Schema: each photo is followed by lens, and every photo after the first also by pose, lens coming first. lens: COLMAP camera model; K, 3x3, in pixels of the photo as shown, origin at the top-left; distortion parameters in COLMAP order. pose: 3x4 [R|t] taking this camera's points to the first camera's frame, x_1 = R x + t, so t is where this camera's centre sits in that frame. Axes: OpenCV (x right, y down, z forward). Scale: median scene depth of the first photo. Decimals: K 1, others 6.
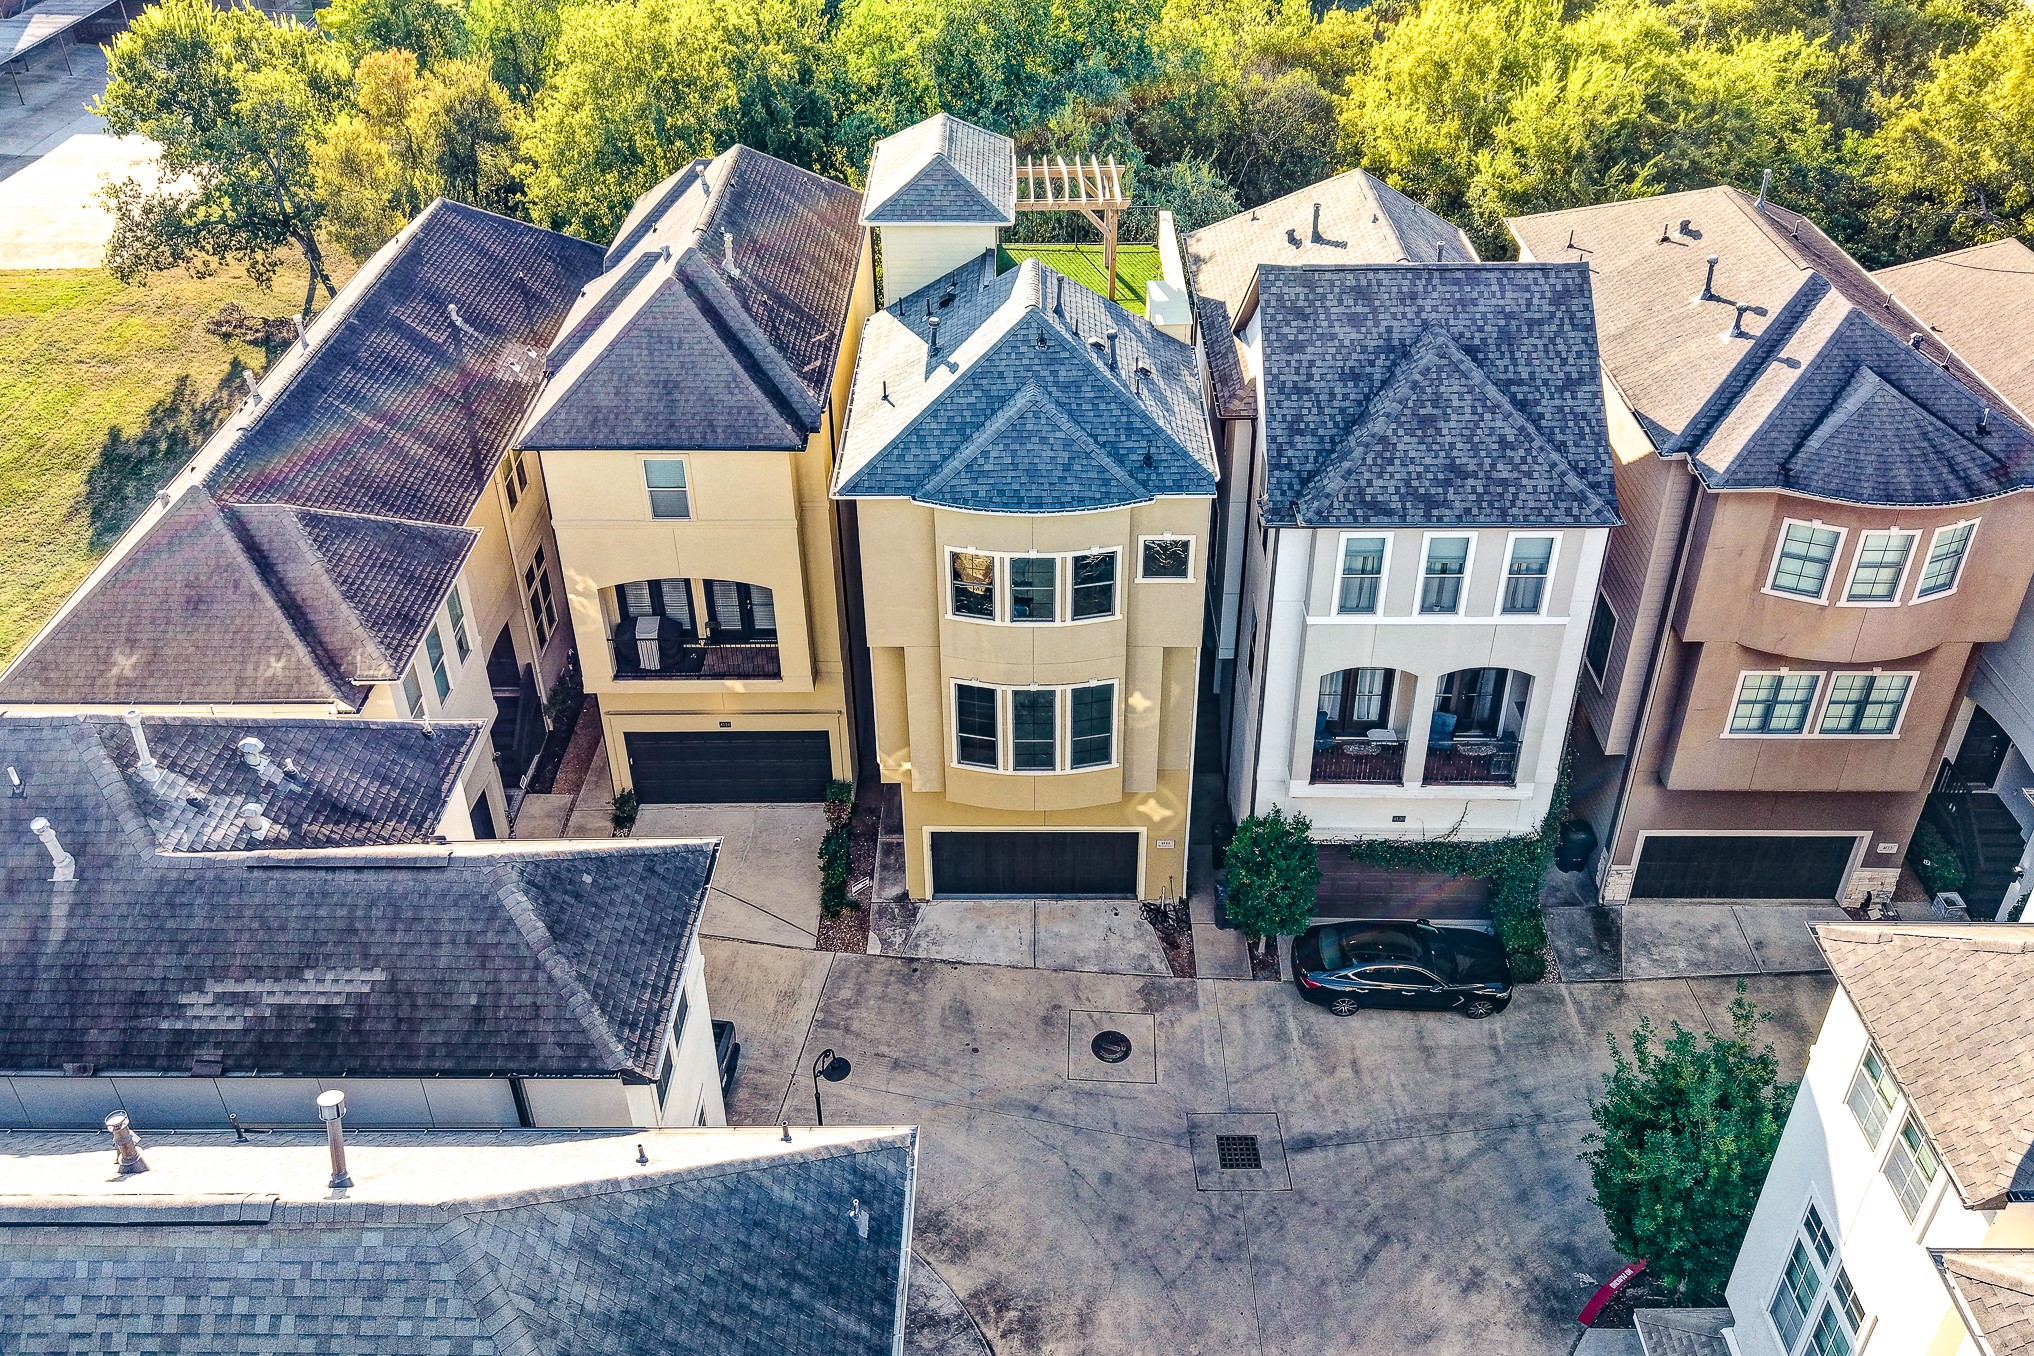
lens RADIAL K [[1675.8, 0, 1012.3], [0, 1675.8, 589.0], [0, 0, 1]] dist [0.071912, -0.123266]
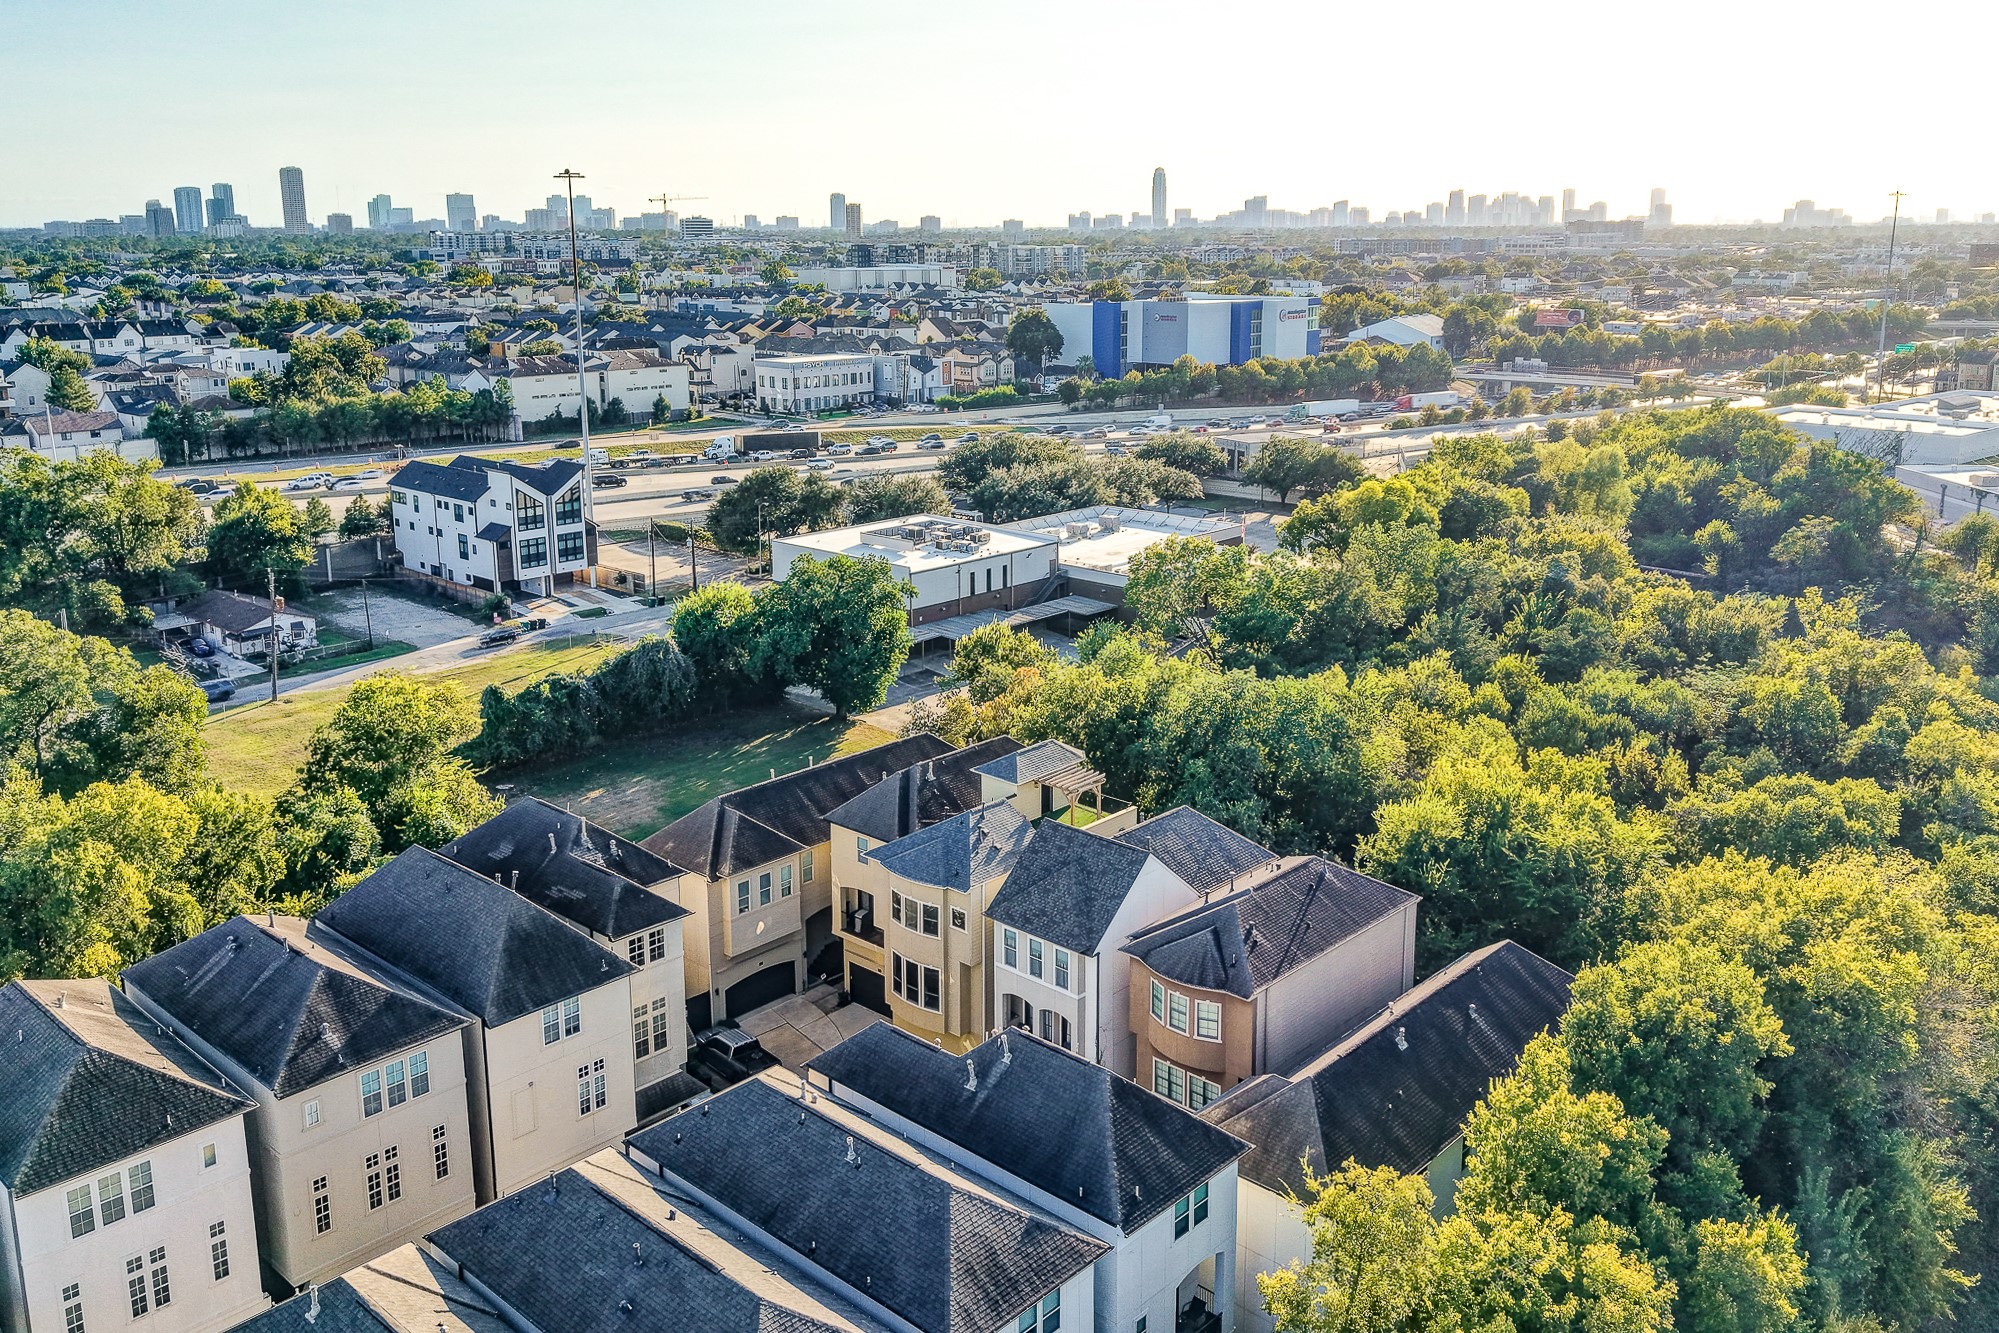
lens RADIAL K [[1646.9, 0, 994.9], [0, 1646.9, 579.1], [0, 0, 1]] dist [0.071912, -0.123266]
pose [[0.735401, 0.147687, -0.661343, 1.487123], [-0.371576, 0.904037, -0.211302, 0.019989], [0.566672, 0.401131, 0.719707, -0.787768]]
